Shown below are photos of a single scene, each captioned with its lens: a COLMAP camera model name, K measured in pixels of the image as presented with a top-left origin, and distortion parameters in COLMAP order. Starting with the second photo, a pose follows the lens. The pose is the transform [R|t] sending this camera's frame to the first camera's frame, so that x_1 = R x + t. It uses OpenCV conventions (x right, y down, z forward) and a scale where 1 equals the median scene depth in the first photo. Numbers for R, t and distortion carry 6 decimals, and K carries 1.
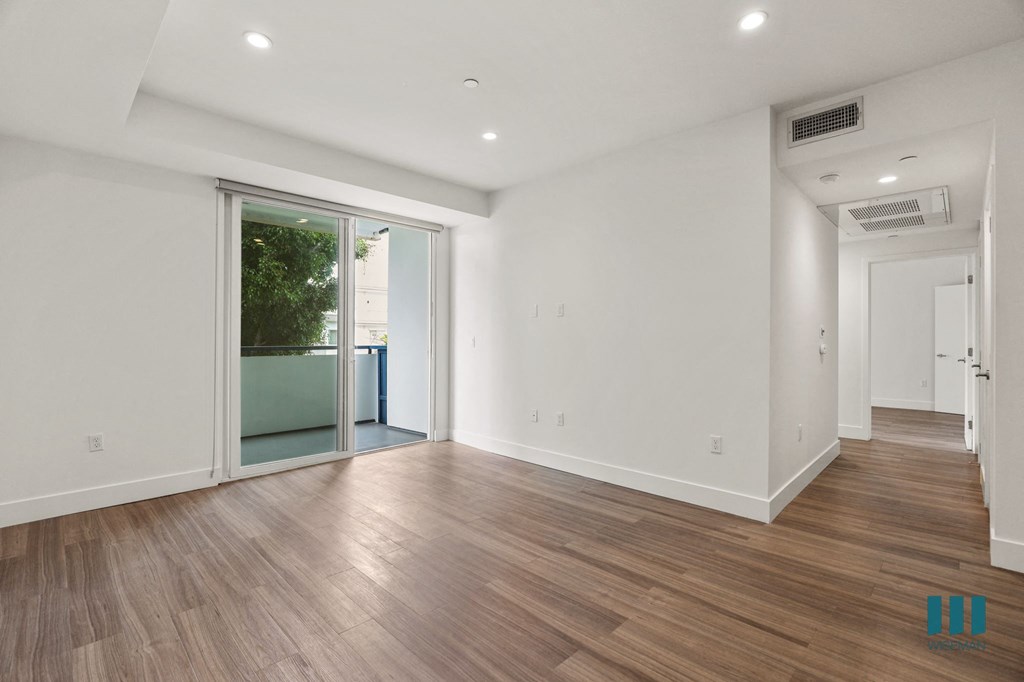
lens RADIAL K [[462.8, 0, 512.5], [0, 462.8, 335.7], [0, 0, 1]] dist [-0.016896, 0.000773]
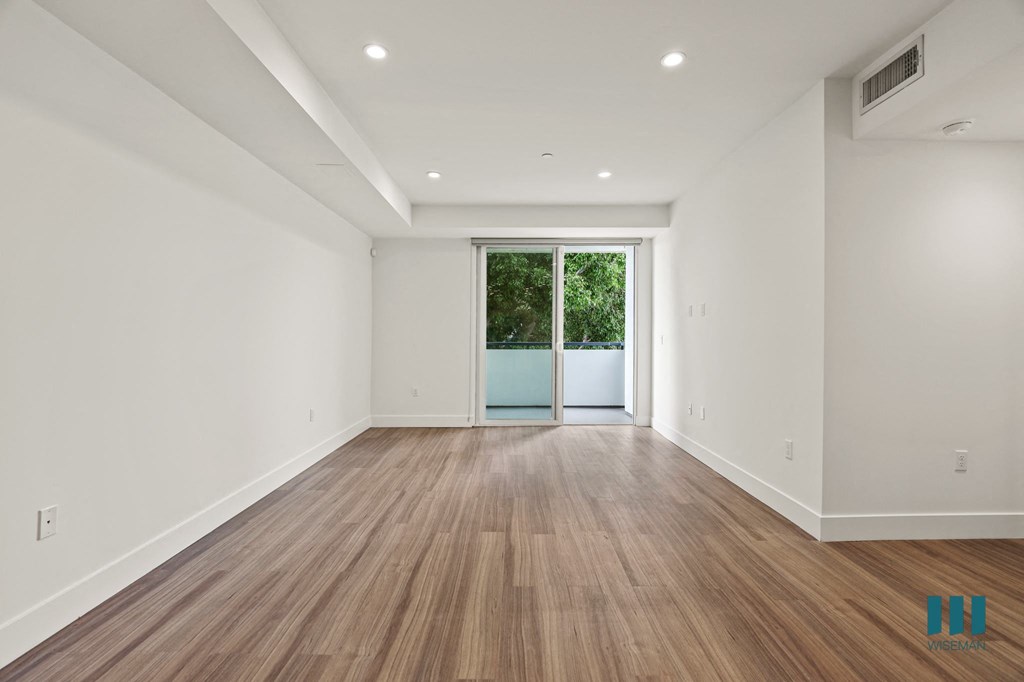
lens RADIAL K [[462.8, 0, 512.5], [0, 462.8, 335.7], [0, 0, 1]] dist [-0.016896, 0.000773]
pose [[0.707367, -0.000716, -0.706846, 0.735217], [0.004129, 0.999987, 0.003118, -0.002708], [0.706834, -0.005124, 0.707361, -0.065792]]
